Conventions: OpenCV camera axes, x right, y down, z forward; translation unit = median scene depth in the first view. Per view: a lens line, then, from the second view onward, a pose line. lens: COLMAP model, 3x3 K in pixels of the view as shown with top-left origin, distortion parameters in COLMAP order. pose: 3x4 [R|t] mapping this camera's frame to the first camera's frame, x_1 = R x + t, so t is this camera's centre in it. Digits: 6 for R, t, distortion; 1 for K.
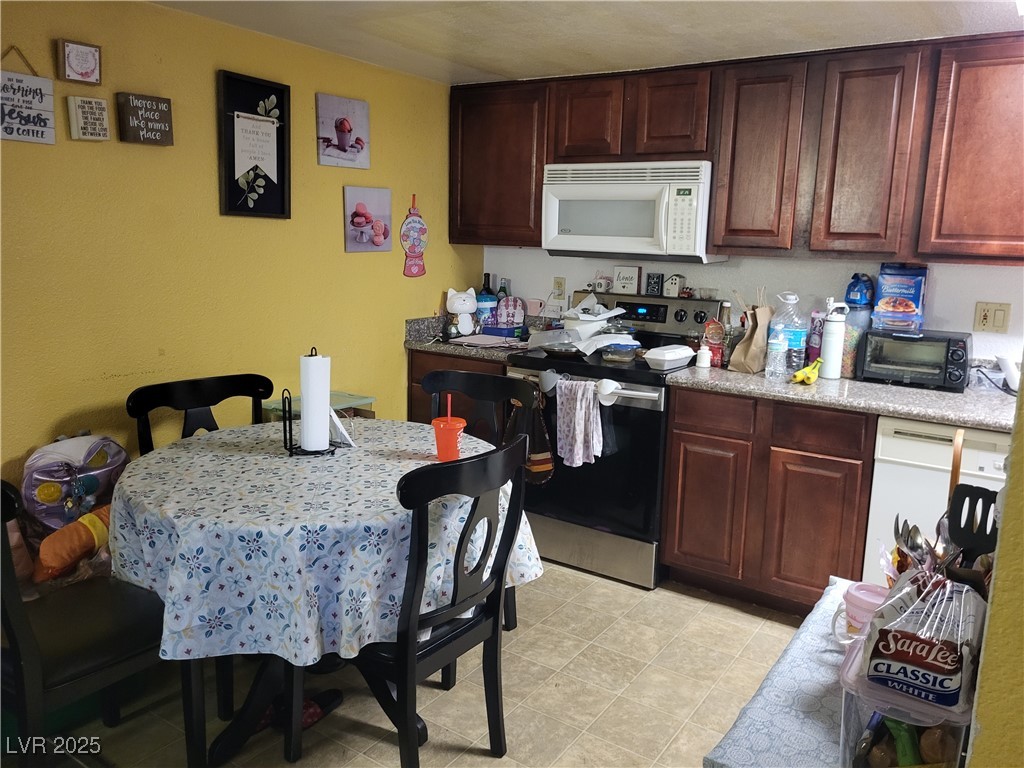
lens RADIAL K [[779.9, 0, 516.0], [0, 779.9, 377.5], [0, 0, 1]] dist [0.037049, -0.002763]
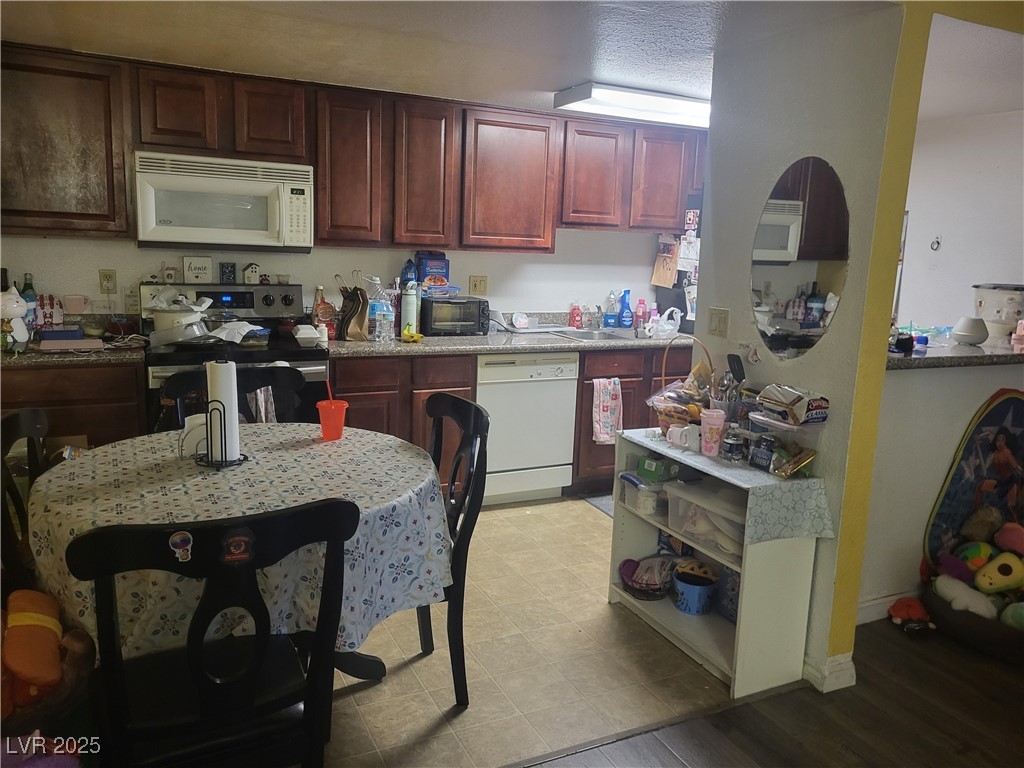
lens RADIAL K [[779.9, 0, 516.4], [0, 779.9, 385.0], [0, 0, 1]] dist [0.037049, -0.002763]
pose [[0.507315, -0.165940, 0.845633, -0.650560], [0.134223, 0.984525, 0.112672, -0.043937], [-0.851244, 0.056343, 0.521737, 0.141422]]
